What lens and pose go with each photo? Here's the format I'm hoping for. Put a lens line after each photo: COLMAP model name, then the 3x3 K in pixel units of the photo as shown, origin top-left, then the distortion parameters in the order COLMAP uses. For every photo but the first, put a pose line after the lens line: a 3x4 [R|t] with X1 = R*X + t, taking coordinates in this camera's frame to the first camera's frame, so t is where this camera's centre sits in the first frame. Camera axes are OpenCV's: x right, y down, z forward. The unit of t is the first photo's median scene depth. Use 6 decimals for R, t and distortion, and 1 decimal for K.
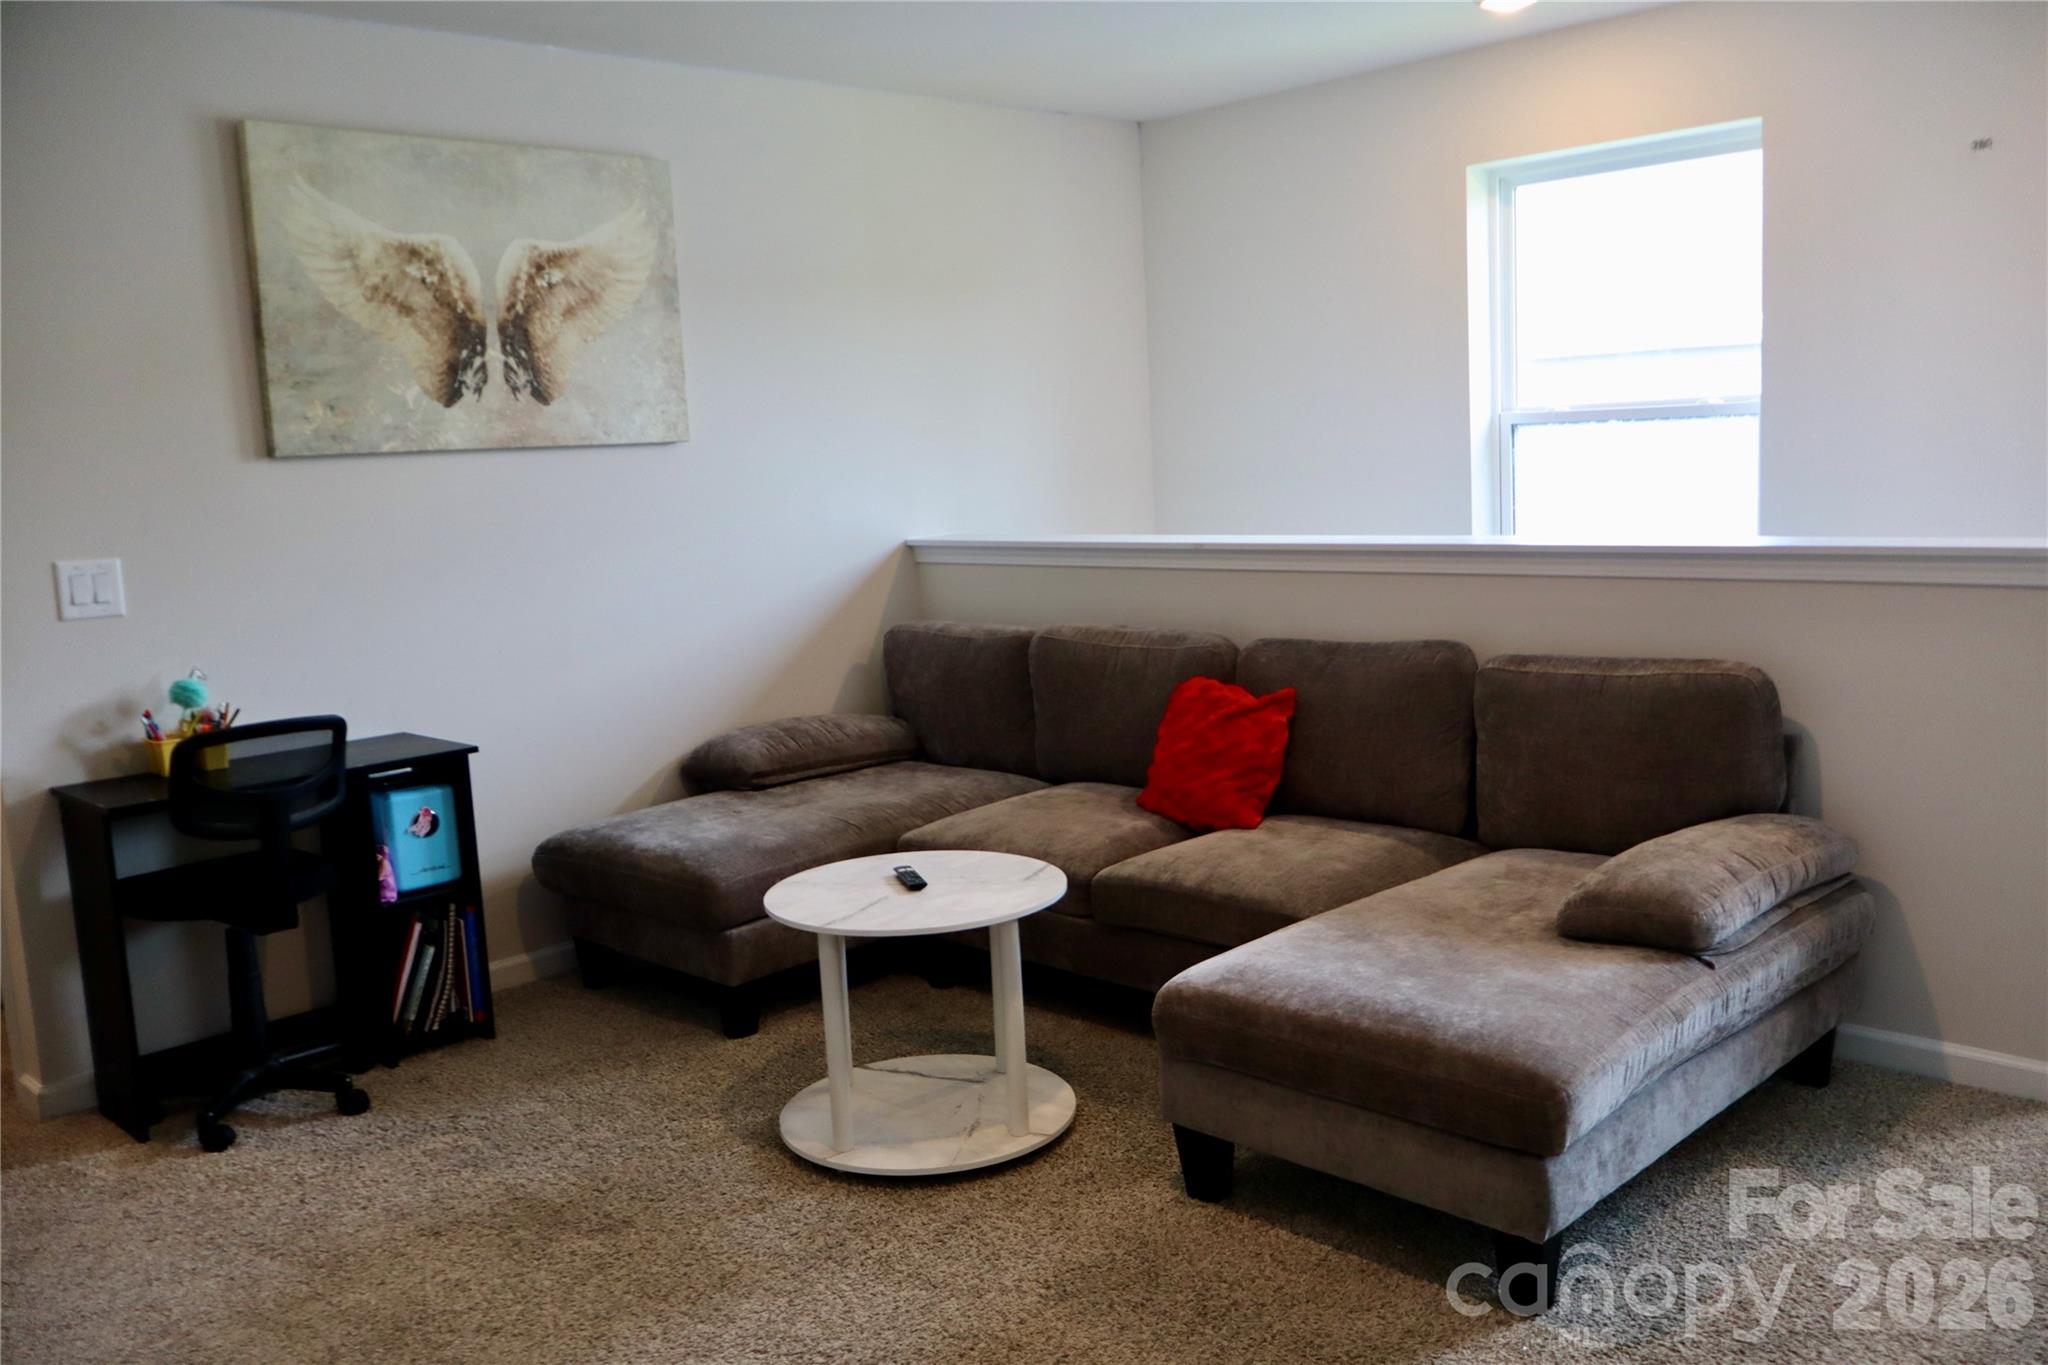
lens RADIAL K [[1725.6, 0, 1020.8], [0, 1725.6, 679.0], [0, 0, 1]] dist [0.012697, -0.010778]
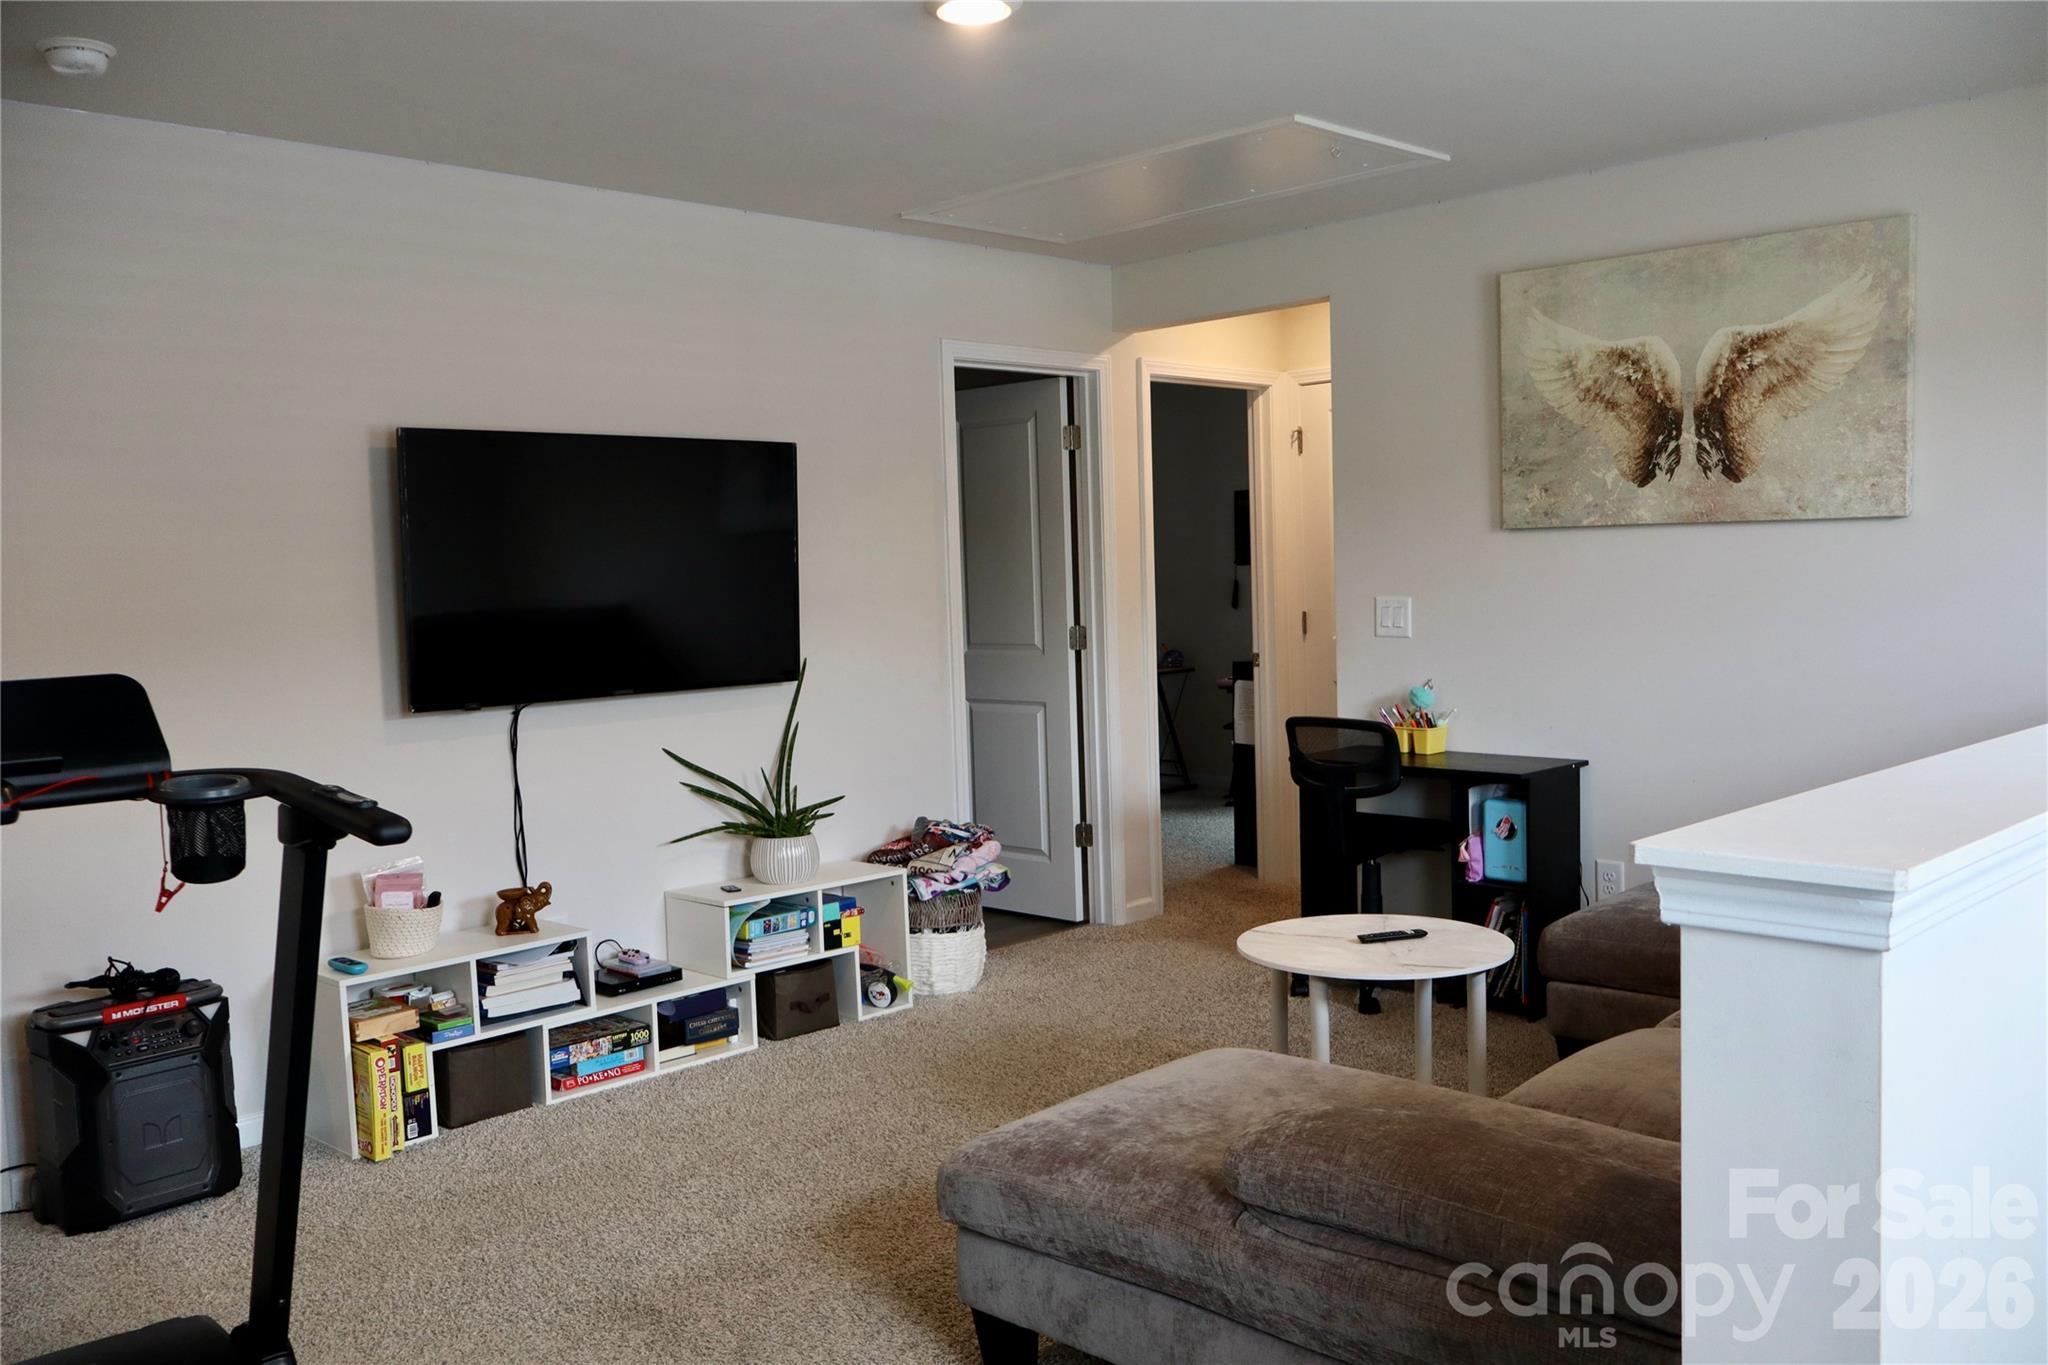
lens RADIAL K [[1725.6, 0, 1021.1], [0, 1725.6, 685.5], [0, 0, 1]] dist [0.012697, -0.010778]
pose [[0.016892, 0.126185, -0.991863, 0.804060], [-0.105474, 0.986694, 0.123731, -0.124938], [0.994279, 0.102526, 0.029977, 0.568147]]
